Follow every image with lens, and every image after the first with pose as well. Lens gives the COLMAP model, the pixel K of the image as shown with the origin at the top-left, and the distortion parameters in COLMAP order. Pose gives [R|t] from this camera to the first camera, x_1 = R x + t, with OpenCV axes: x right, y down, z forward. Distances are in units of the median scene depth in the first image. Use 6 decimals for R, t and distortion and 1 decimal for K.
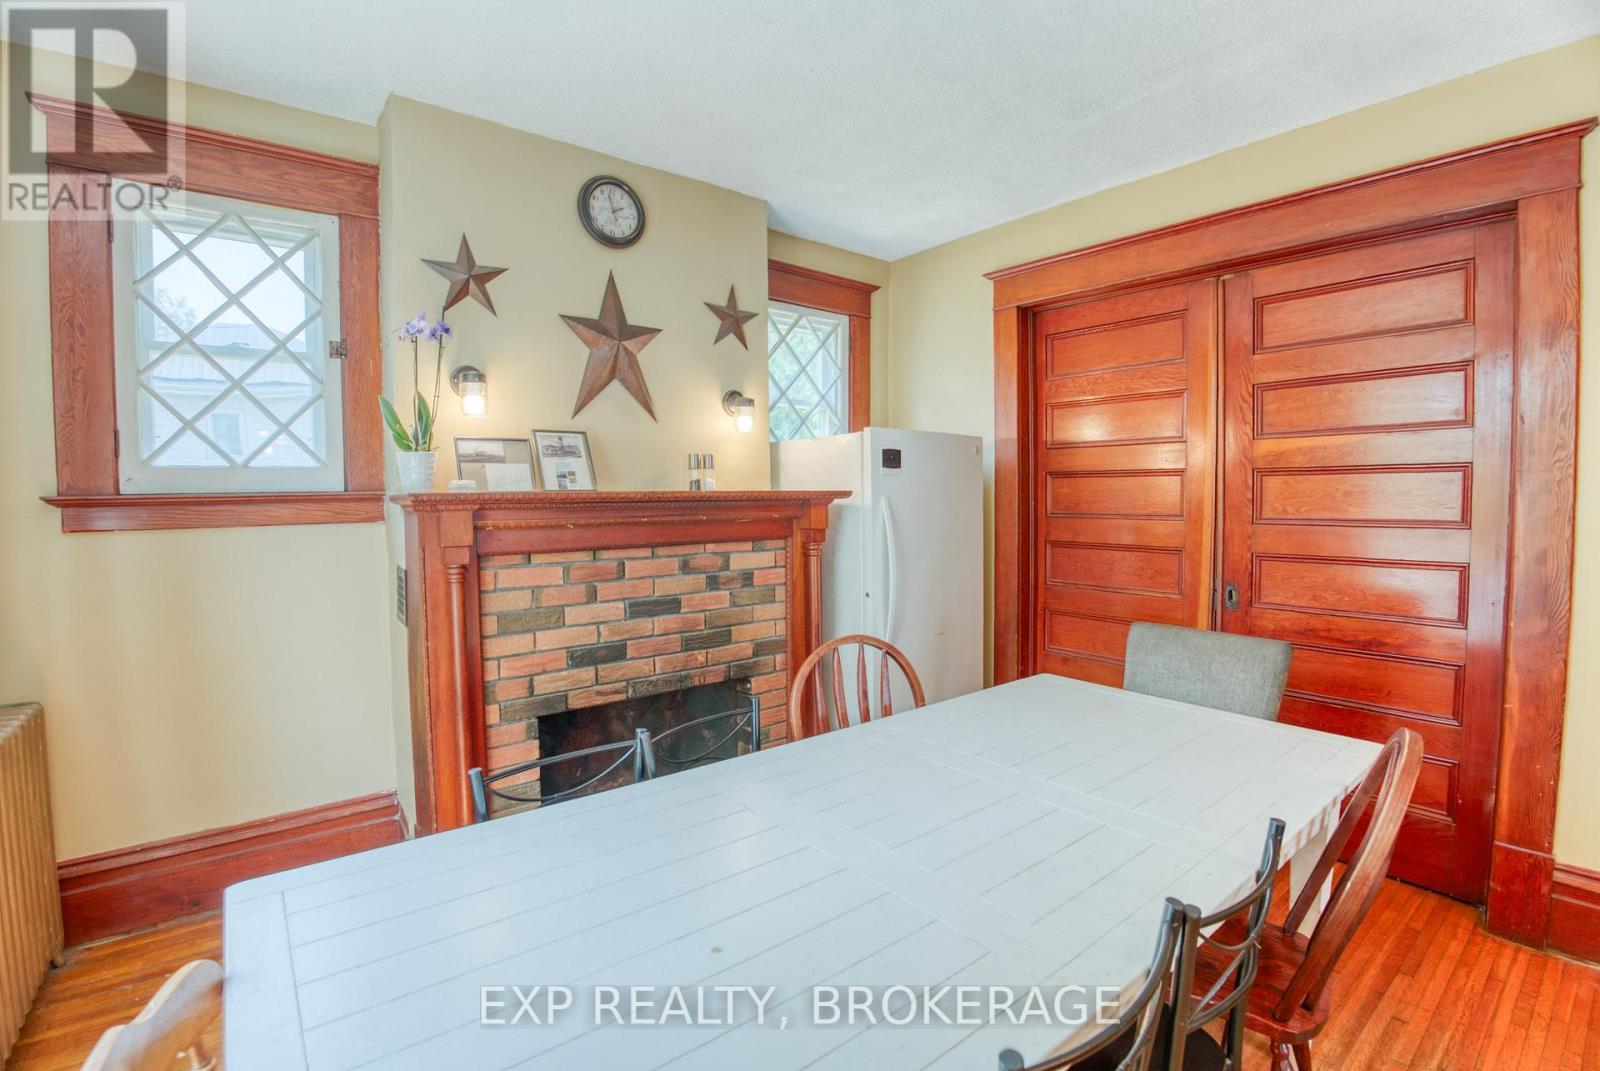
lens RADIAL K [[724.6, 0, 795.8], [0, 724.6, 532.2], [0, 0, 1]] dist [-0.067699, 0.011390]
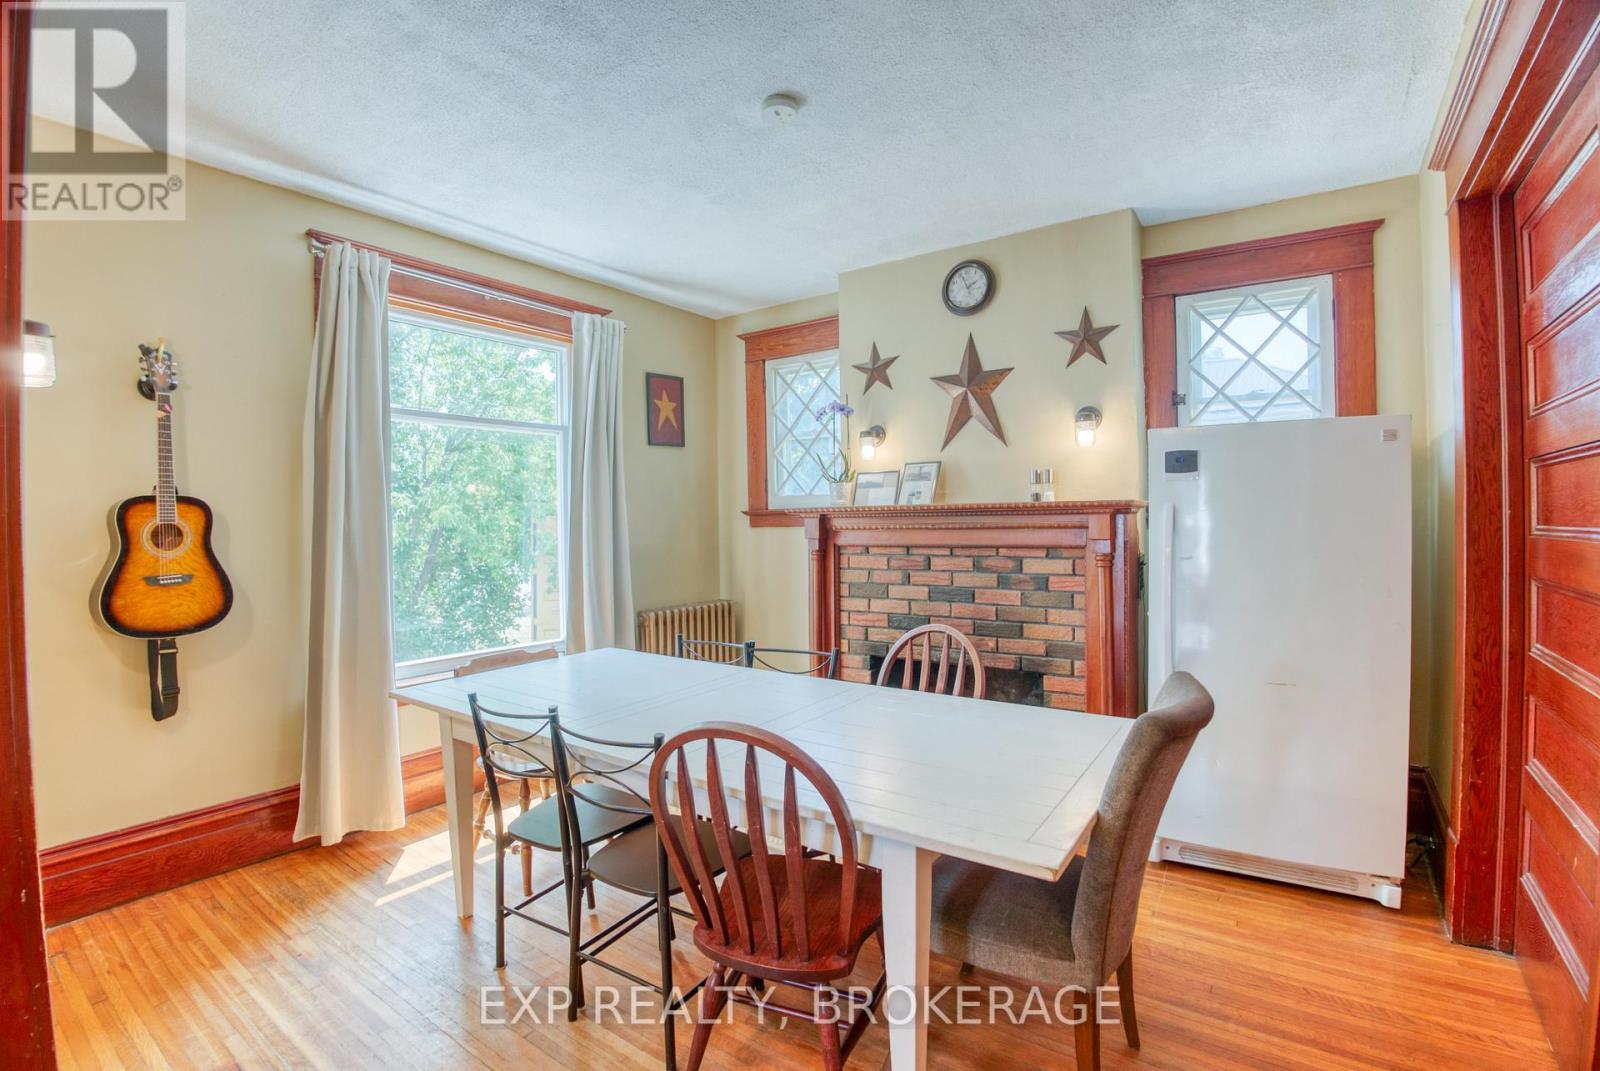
lens RADIAL K [[732.7, 0, 799.1], [0, 732.7, 535.0], [0, 0, 1]] dist [-0.053540, 0.004212]
pose [[0.297575, 0.022191, -0.954440, 0.950151], [-0.039535, 0.999159, 0.010905, -0.005918], [0.953879, 0.034489, 0.298202, 0.347054]]
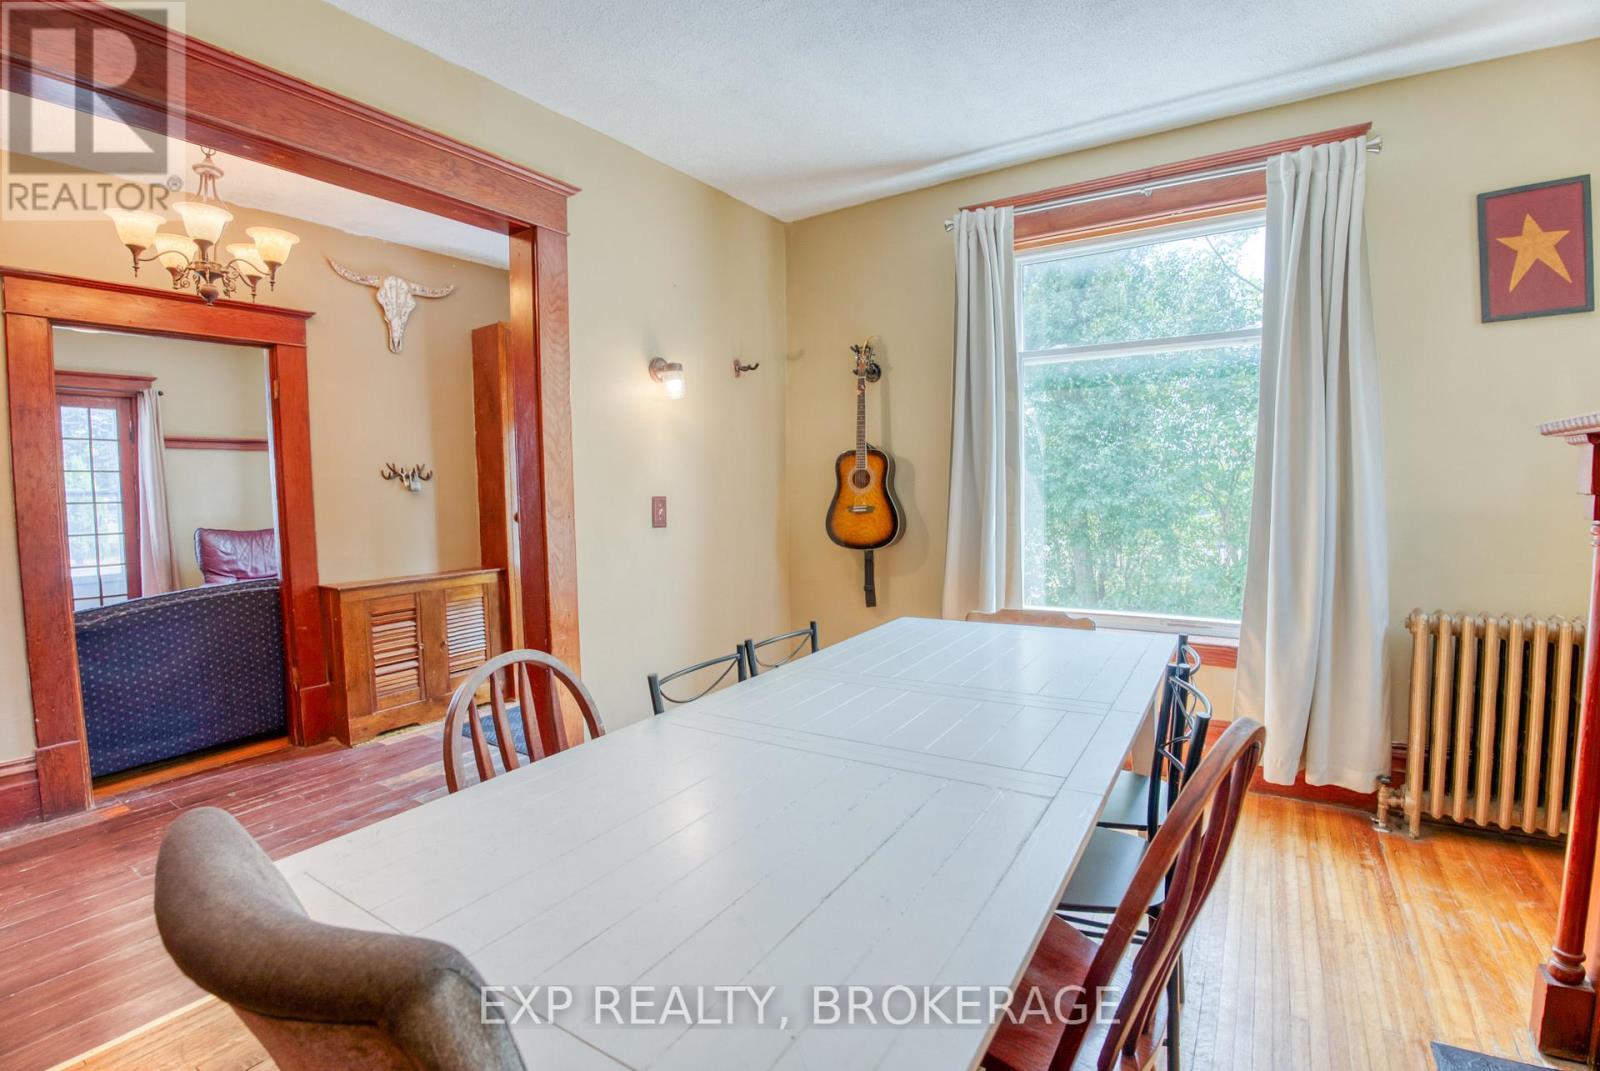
lens RADIAL K [[732.7, 0, 799.1], [0, 732.7, 535.0], [0, 0, 1]] dist [-0.053540, 0.004212]
pose [[-0.940846, 0.048018, -0.335416, 0.389086], [0.007713, 0.992686, 0.120476, -0.022805], [0.338748, 0.110763, -0.934335, 1.088626]]
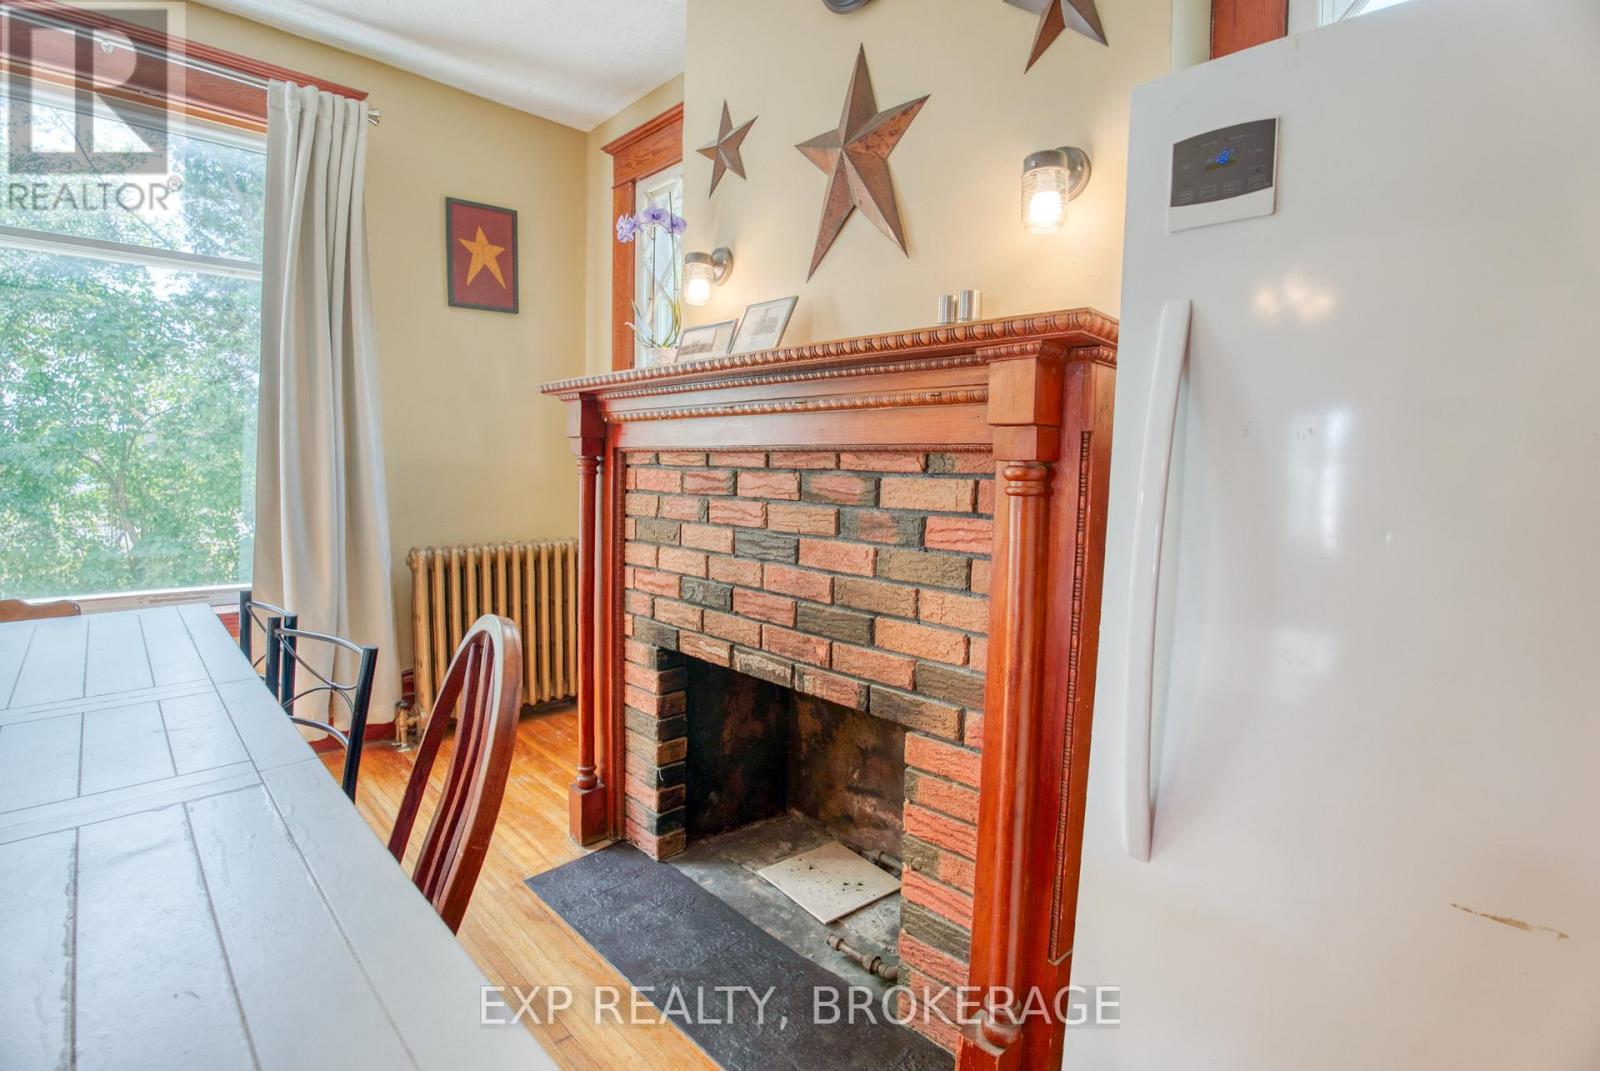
lens RADIAL K [[731.5, 0, 802.3], [0, 731.5, 532.7], [0, 0, 1]] dist [-0.064160, 0.011118]
pose [[0.126084, 0.098760, -0.987091, 0.450785], [-0.077020, 0.993003, 0.089514, 0.029593], [0.989025, 0.064739, 0.132809, 0.935511]]
